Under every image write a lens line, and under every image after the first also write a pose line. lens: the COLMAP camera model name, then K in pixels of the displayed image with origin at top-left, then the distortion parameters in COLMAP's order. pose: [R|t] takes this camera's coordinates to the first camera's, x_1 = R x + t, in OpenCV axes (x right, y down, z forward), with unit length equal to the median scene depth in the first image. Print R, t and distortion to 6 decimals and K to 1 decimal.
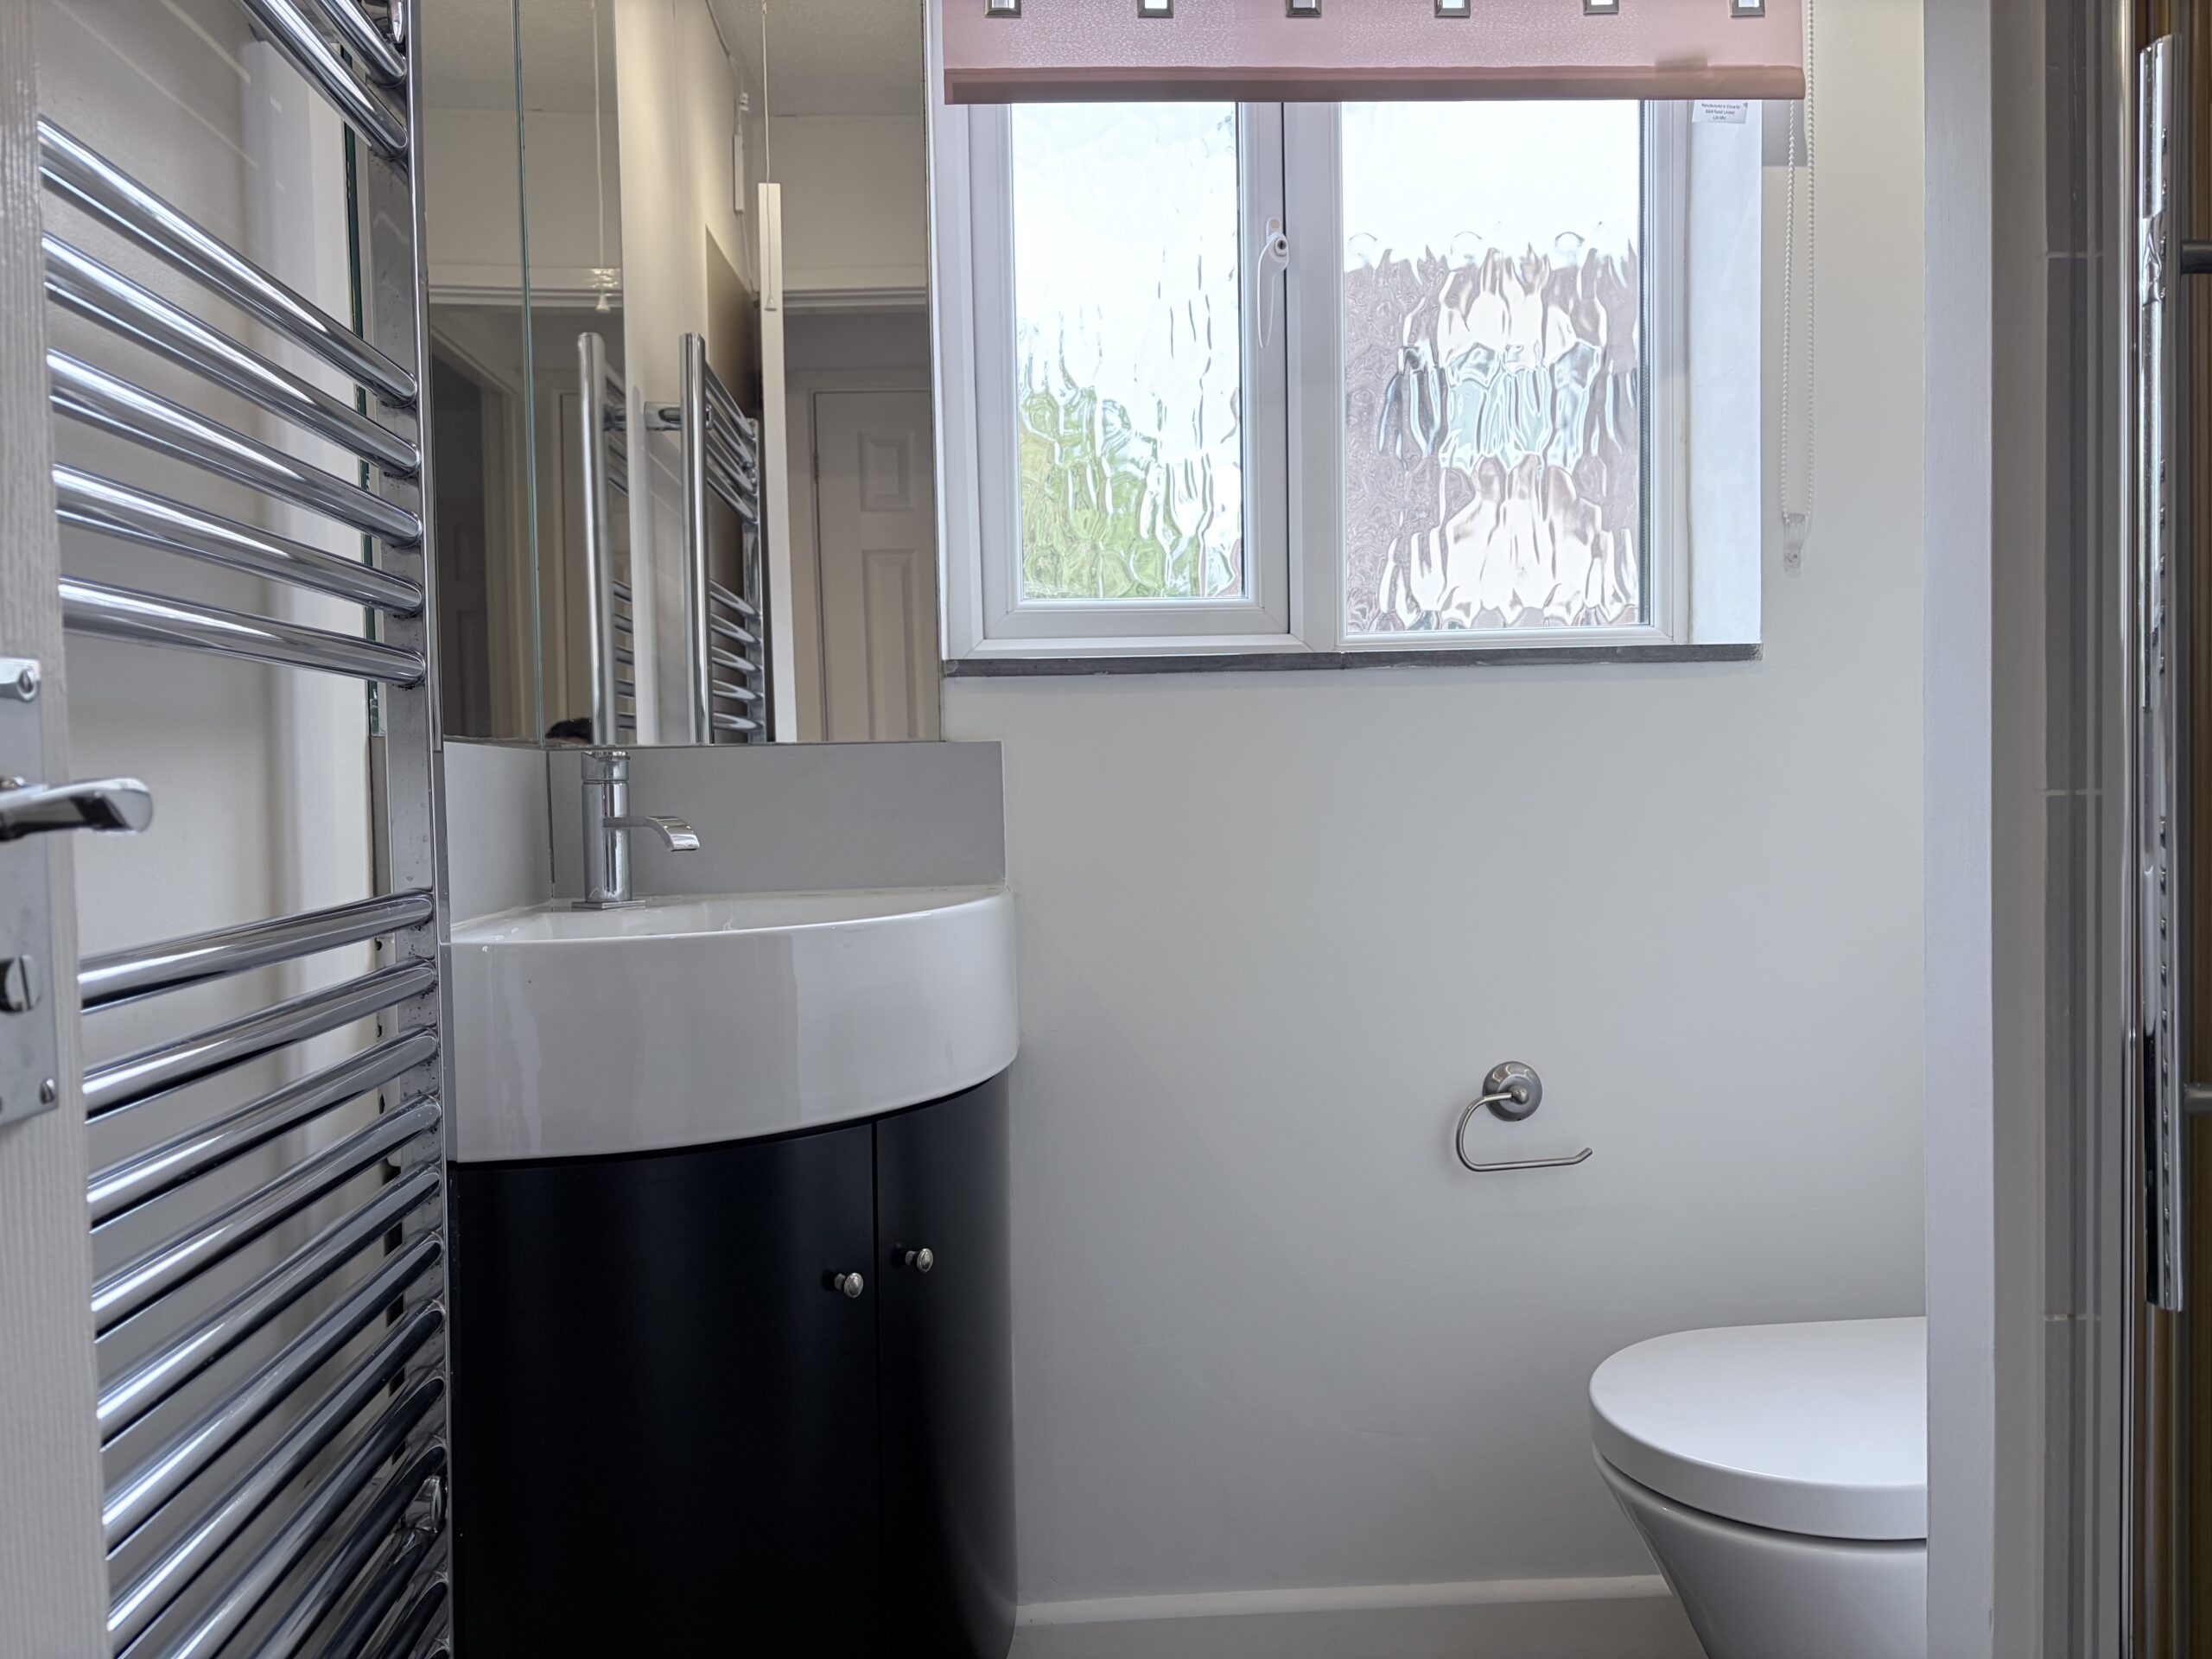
lens RADIAL K [[1669.8, 0, 1103.3], [0, 1669.8, 832.7], [0, 0, 1]] dist [0.049299, -0.050094]
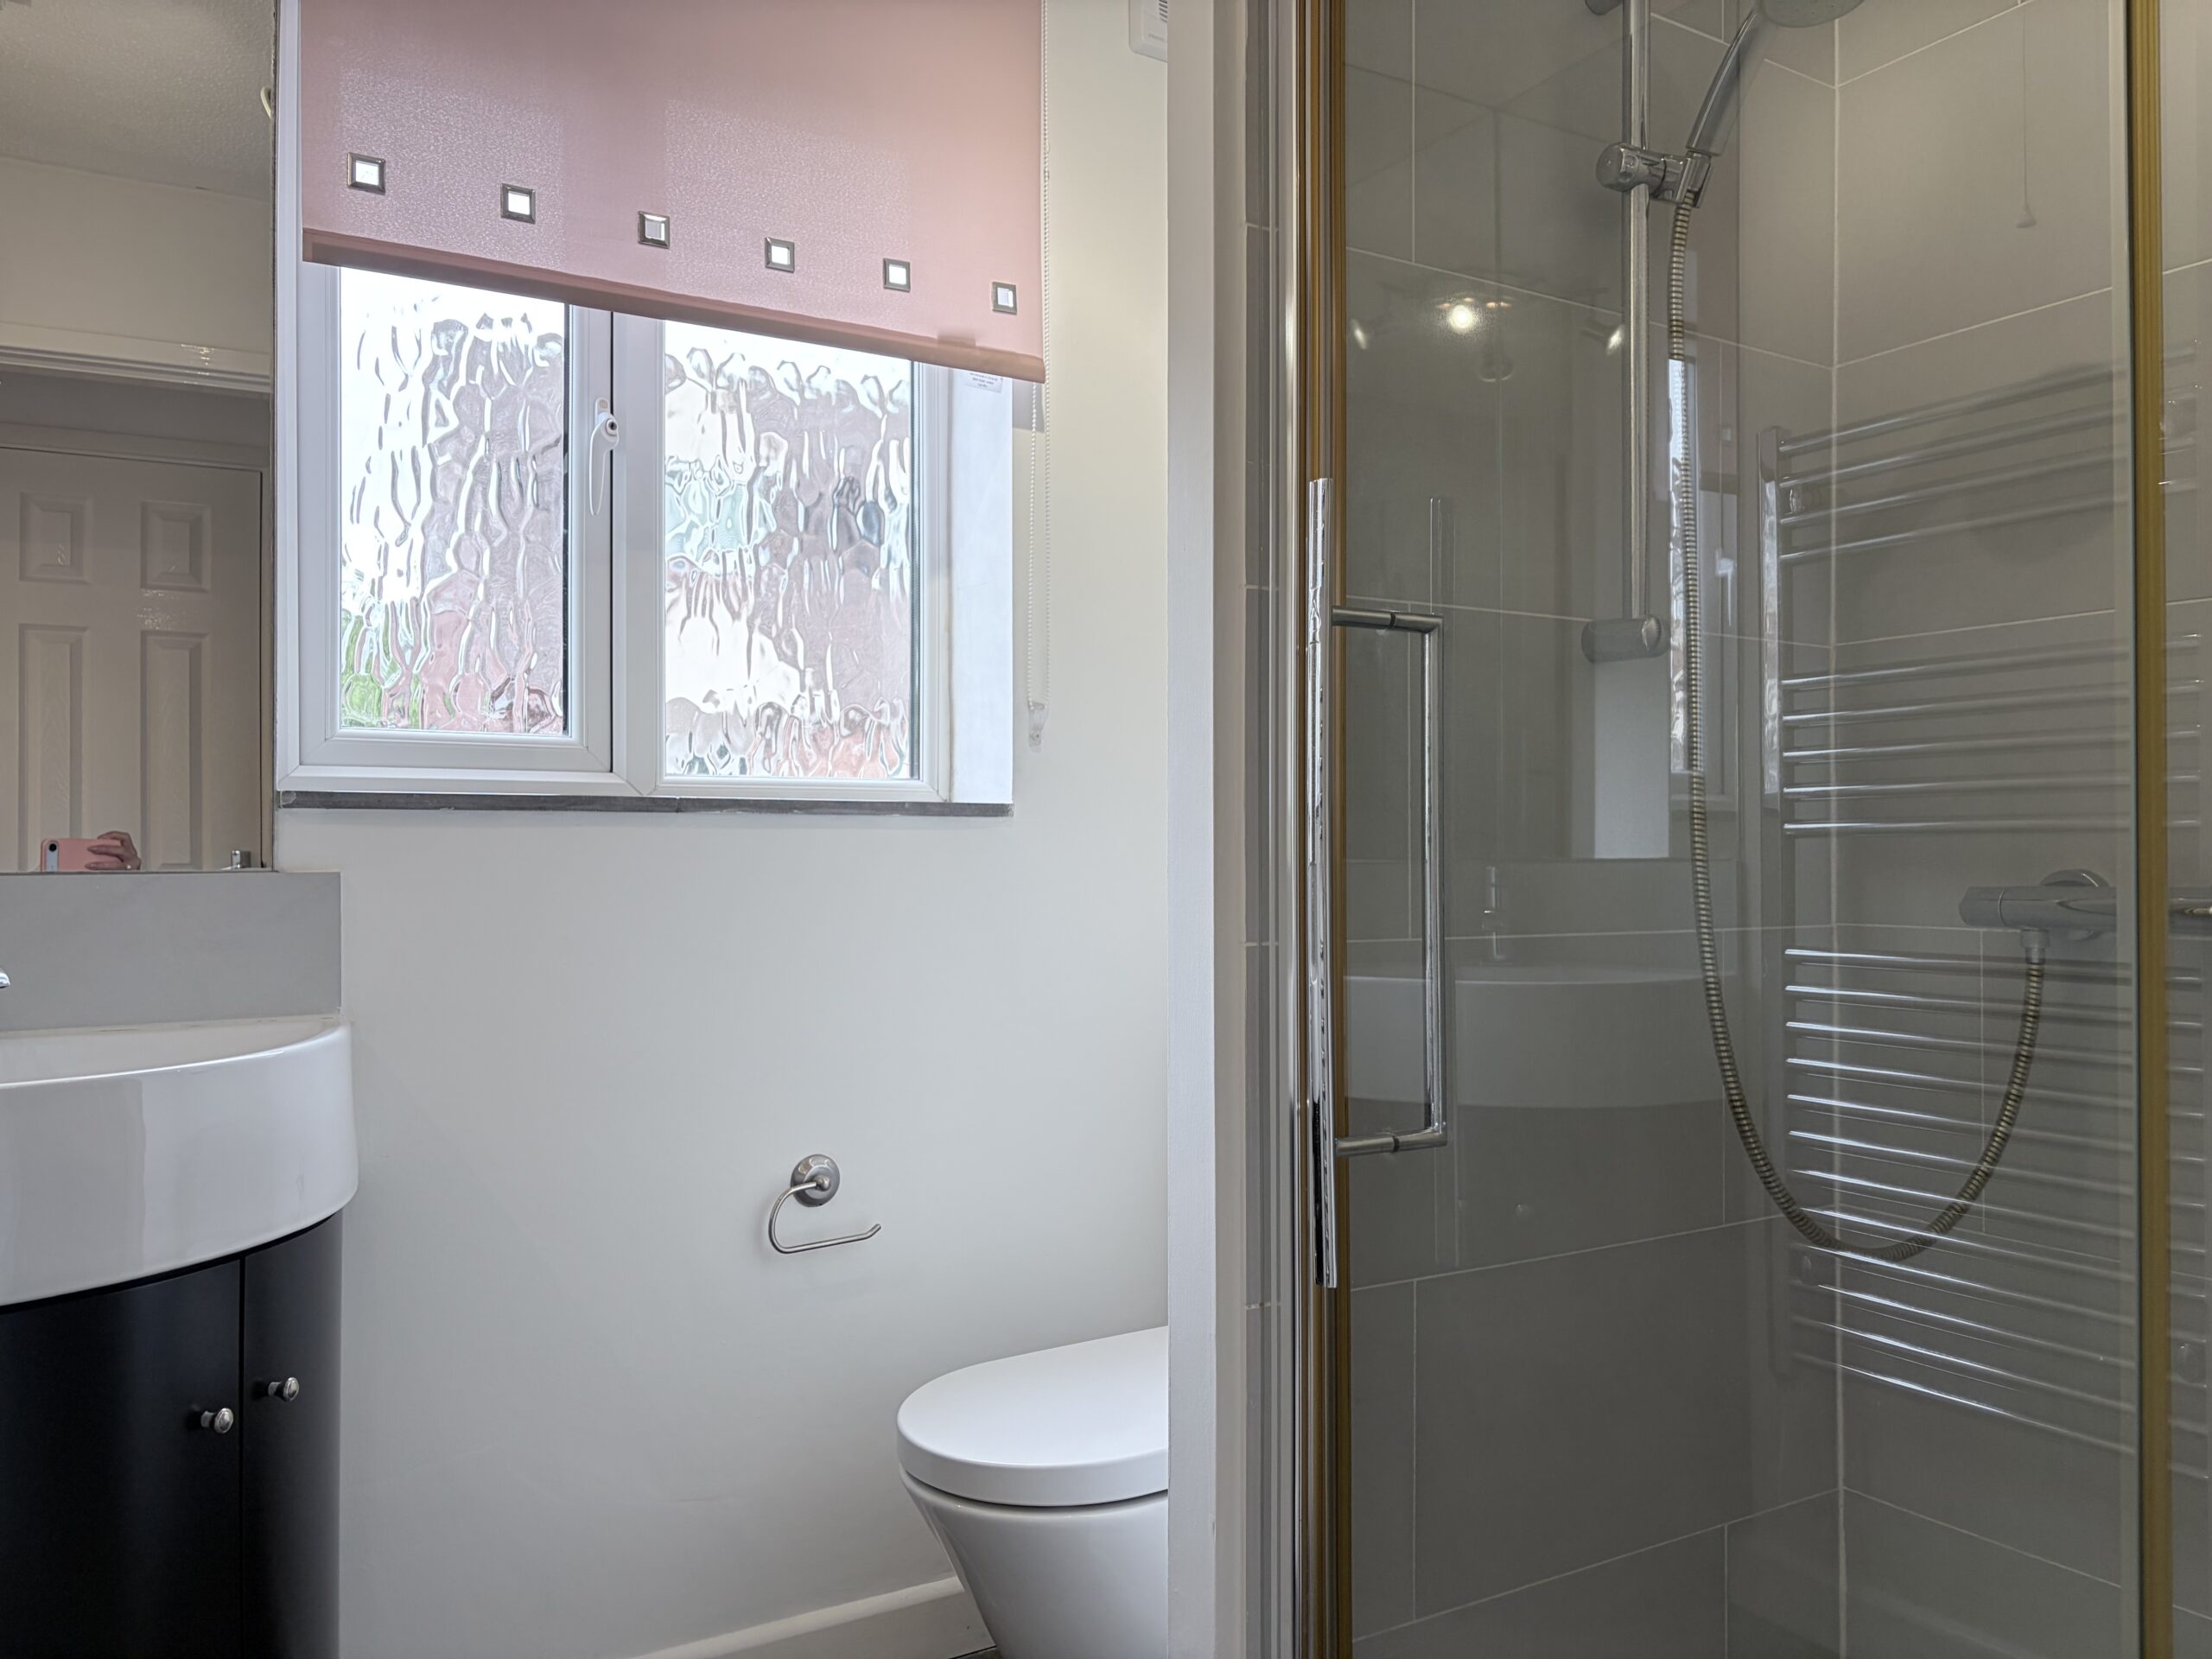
lens RADIAL K [[1669.8, 0, 1105.1], [0, 1669.8, 838.0], [0, 0, 1]] dist [0.049299, -0.050094]
pose [[0.883982, 0.025078, 0.466848, -0.128788], [-0.000410, 0.998602, -0.052866, -0.021553], [-0.467521, 0.046541, 0.882756, -0.128909]]
